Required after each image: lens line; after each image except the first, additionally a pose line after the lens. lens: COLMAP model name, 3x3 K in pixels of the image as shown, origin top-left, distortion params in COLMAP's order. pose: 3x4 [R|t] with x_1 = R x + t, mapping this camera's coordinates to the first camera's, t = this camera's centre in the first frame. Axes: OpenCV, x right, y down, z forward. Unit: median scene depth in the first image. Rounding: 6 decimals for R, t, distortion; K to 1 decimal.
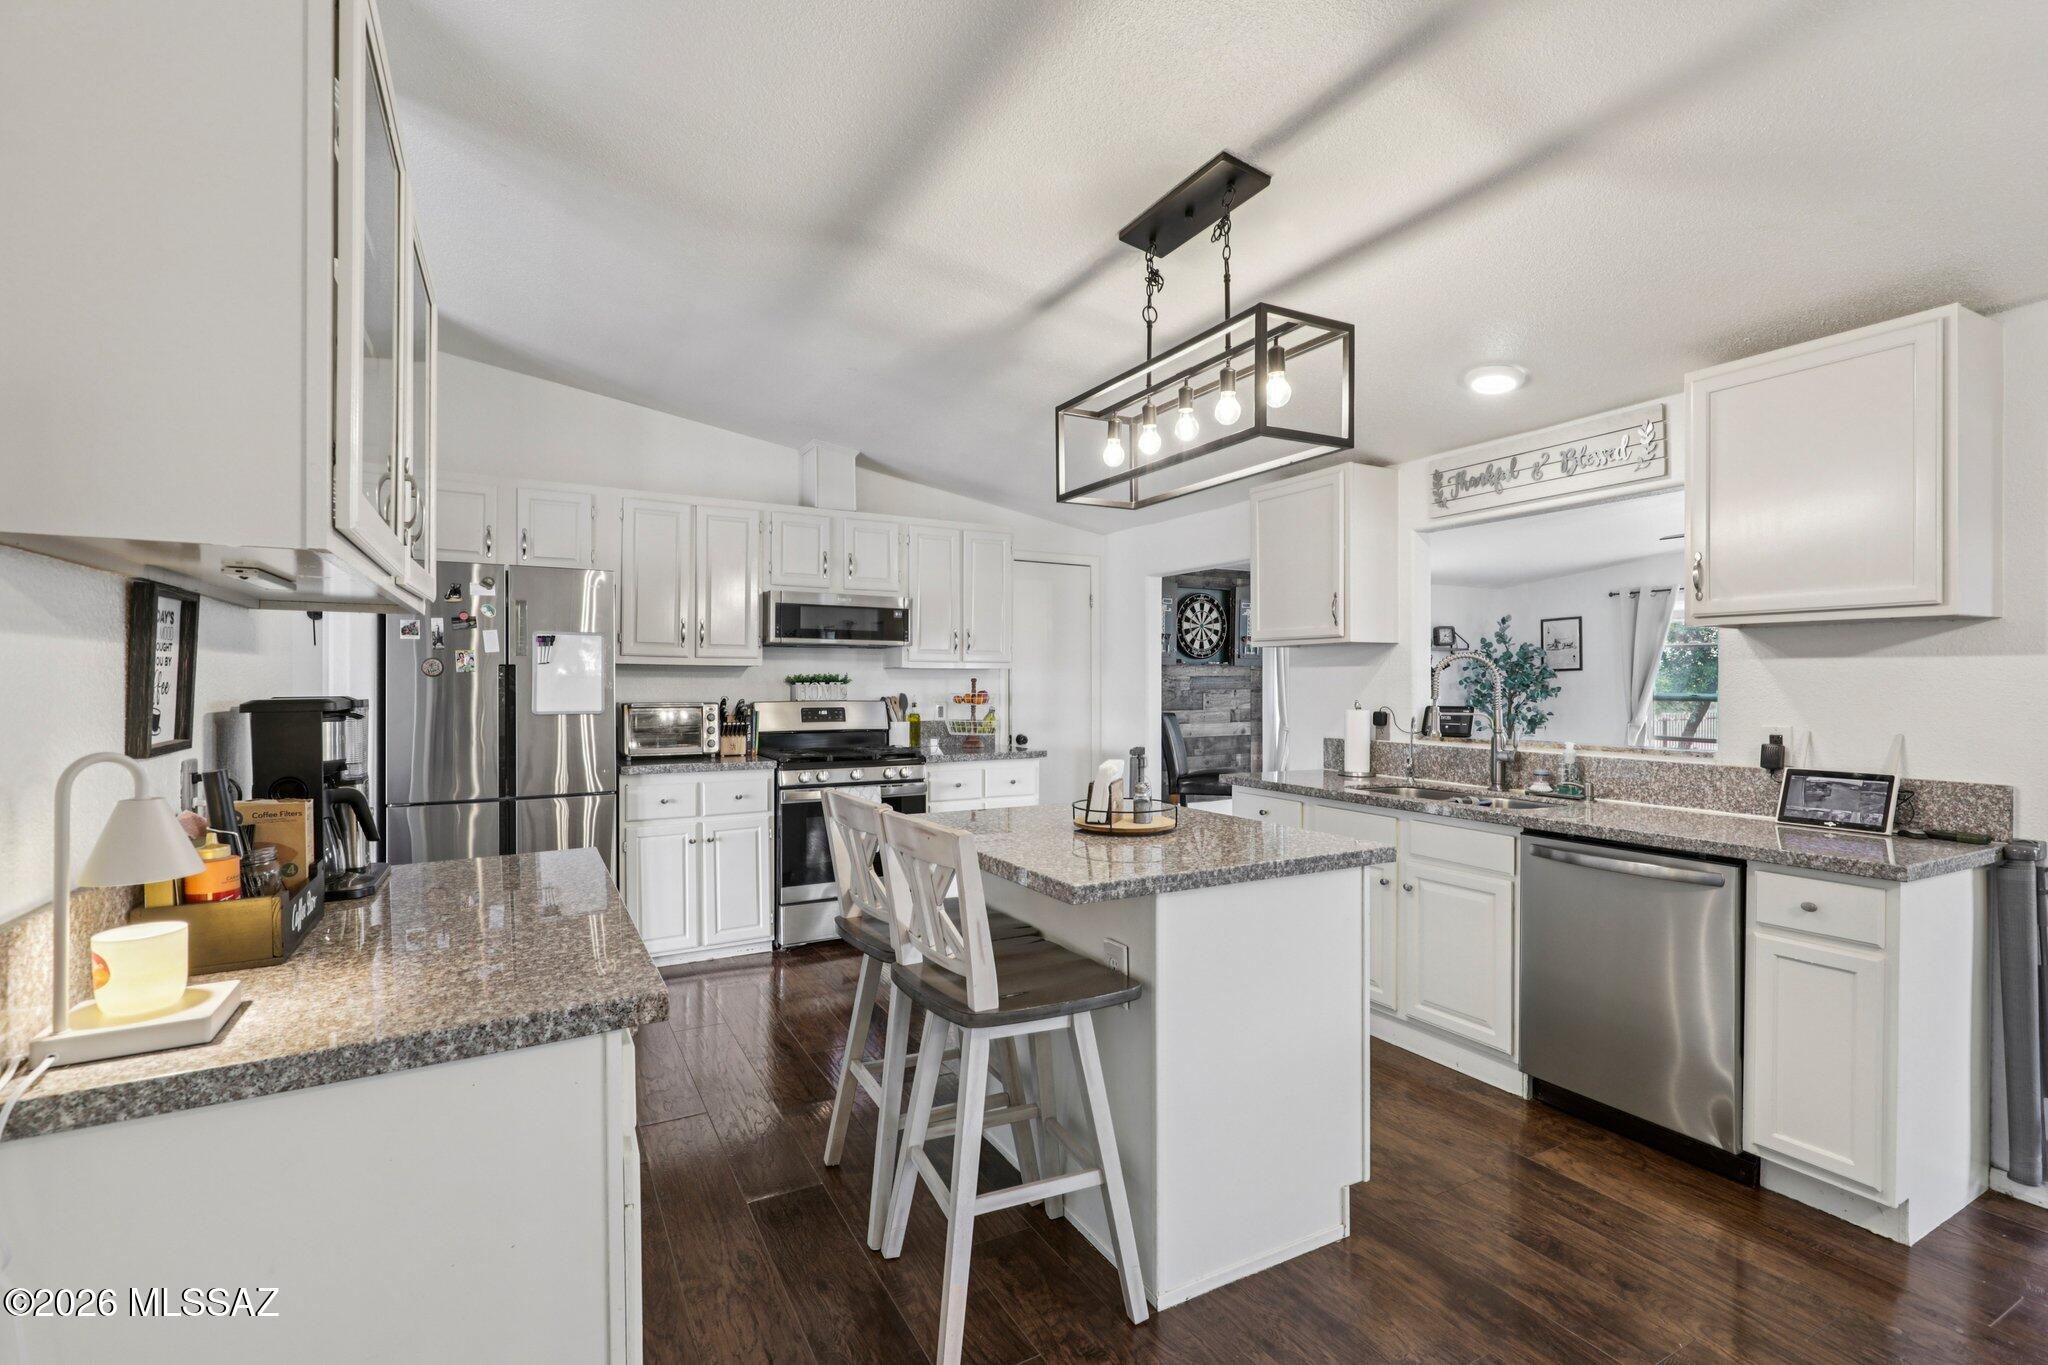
lens RADIAL K [[923.7, 0, 1032.6], [0, 923.7, 680.9], [0, 0, 1]] dist [-0.000084, -0.000390]
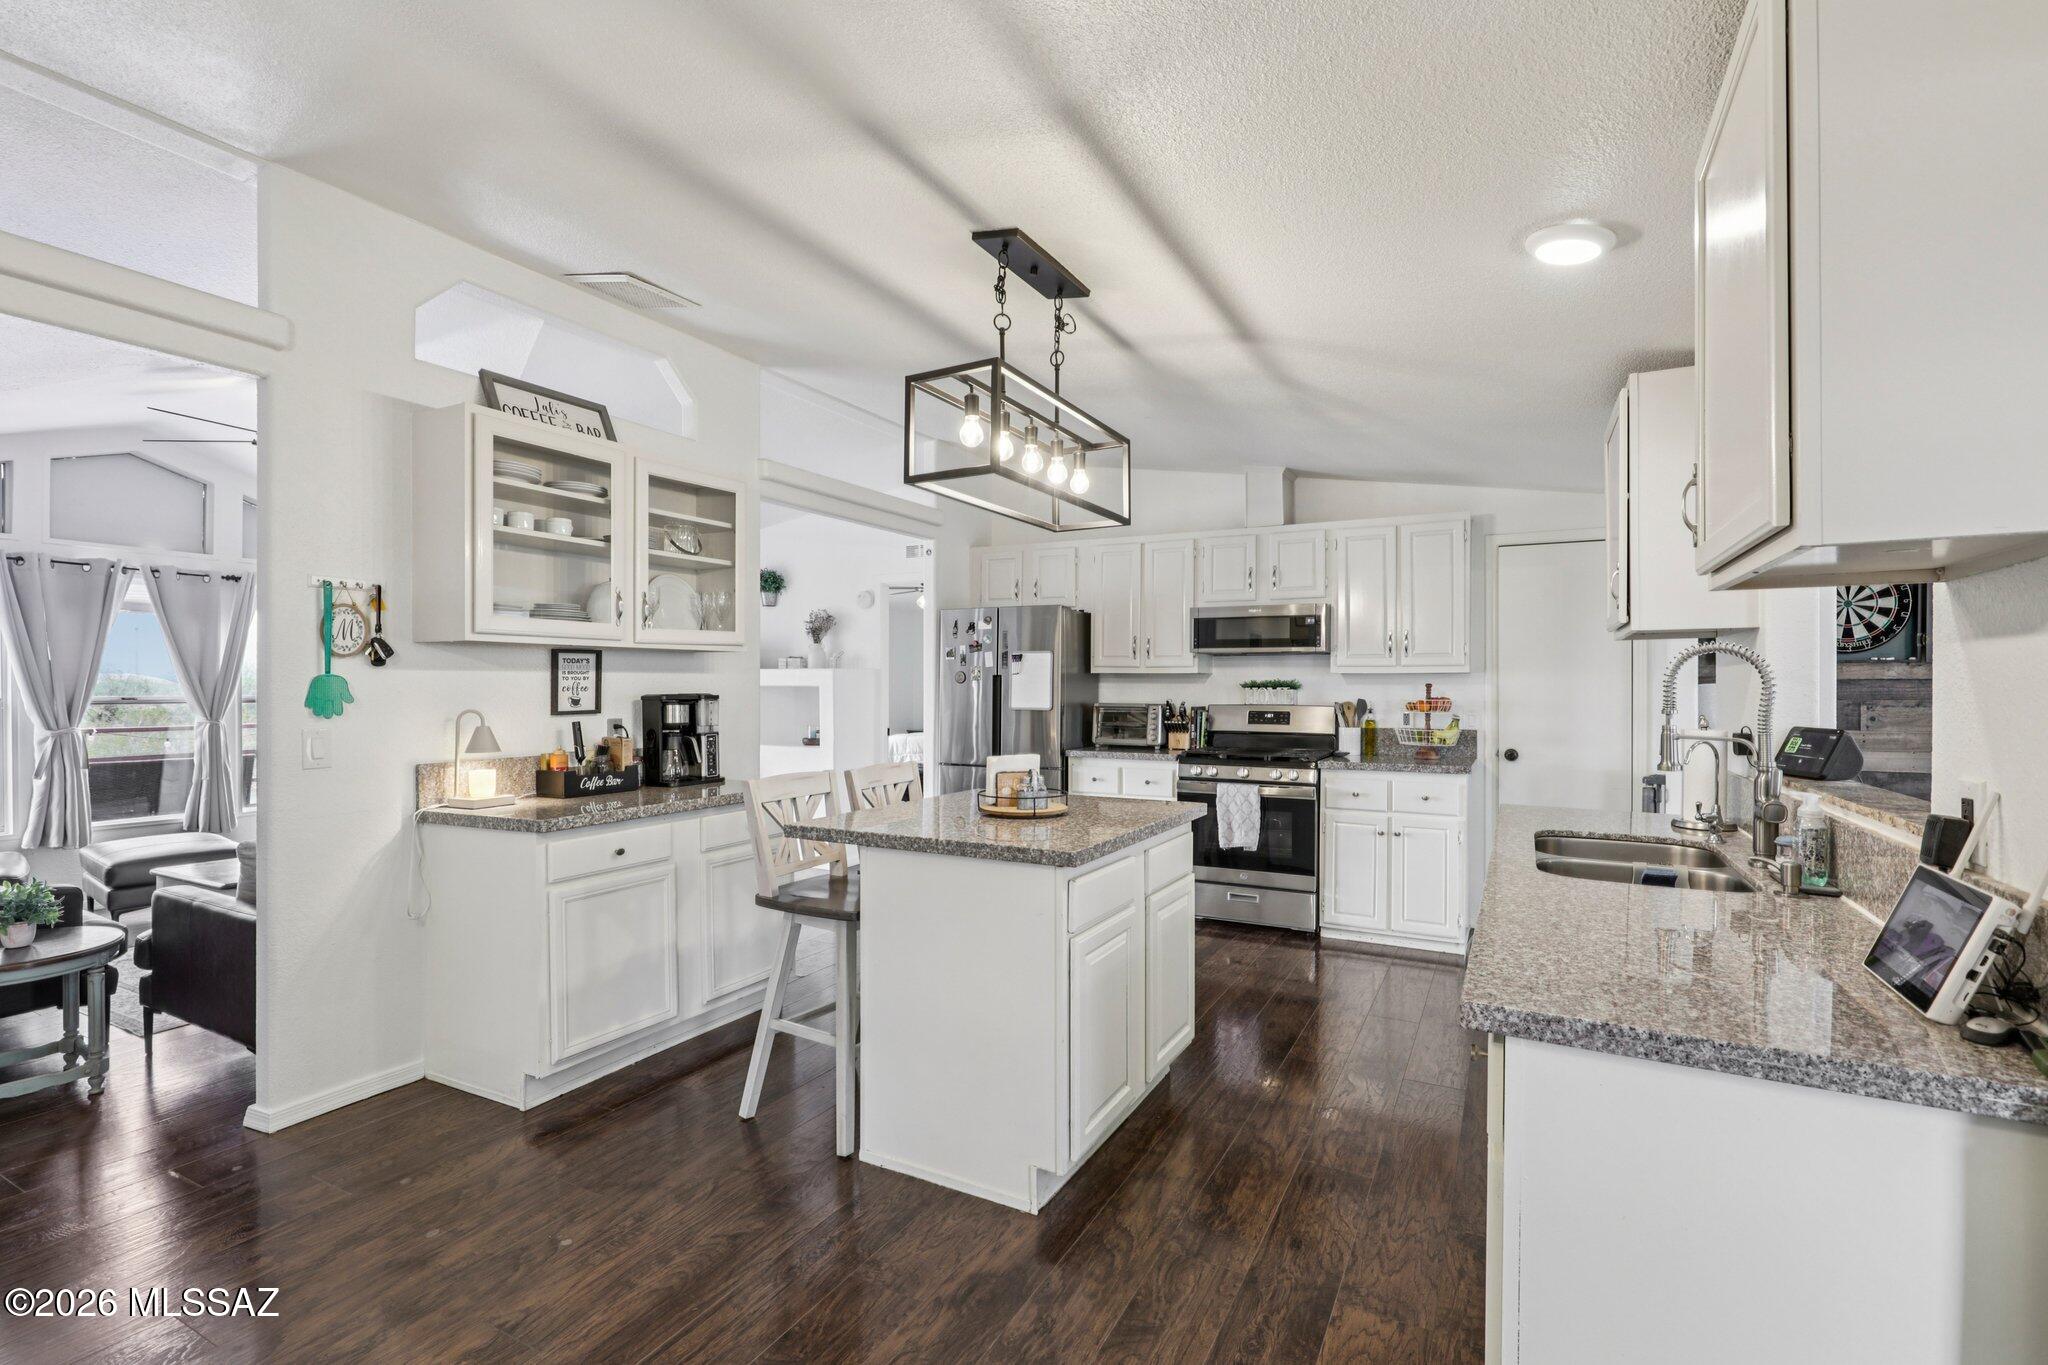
lens RADIAL K [[924.6, 0, 1028.2], [0, 924.6, 686.0], [0, 0, 1]] dist [0.000543, 0.000205]
pose [[0.541828, 0.000703, -0.840489, 0.613171], [-0.000796, 1.000000, 0.000323, -0.000379], [0.840489, 0.000494, 0.541828, 0.212394]]
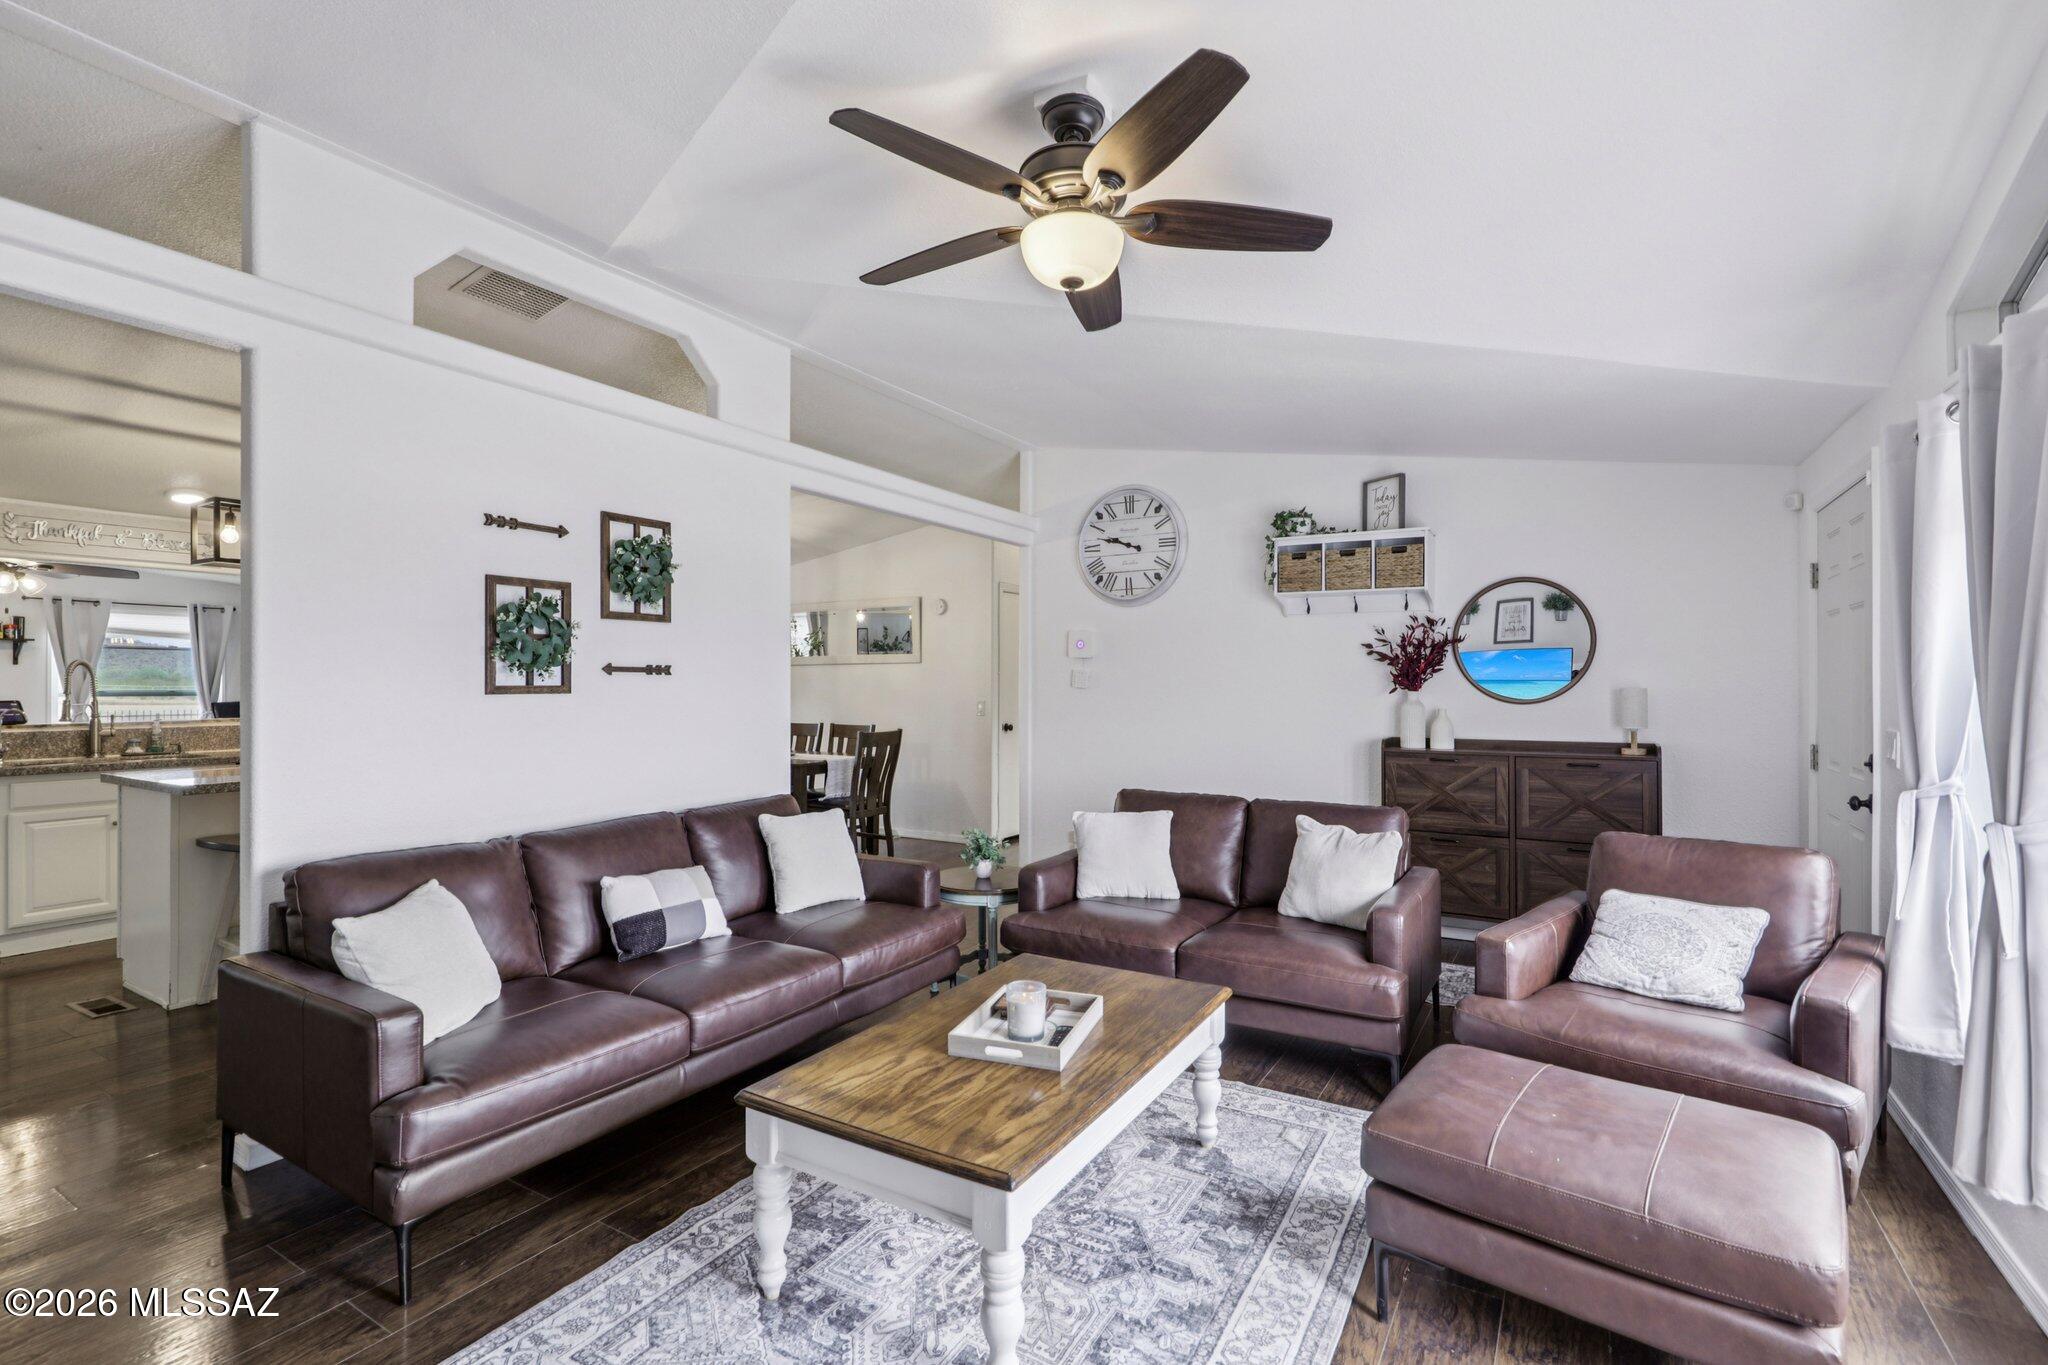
lens RADIAL K [[924.6, 0, 1028.2], [0, 924.6, 686.0], [0, 0, 1]] dist [0.000543, 0.000205]
pose [[-0.500220, -0.006910, 0.865871, -1.180447], [-0.004477, 0.999975, 0.005394, -0.004818], [-0.865887, -0.001178, -0.500238, 0.381455]]
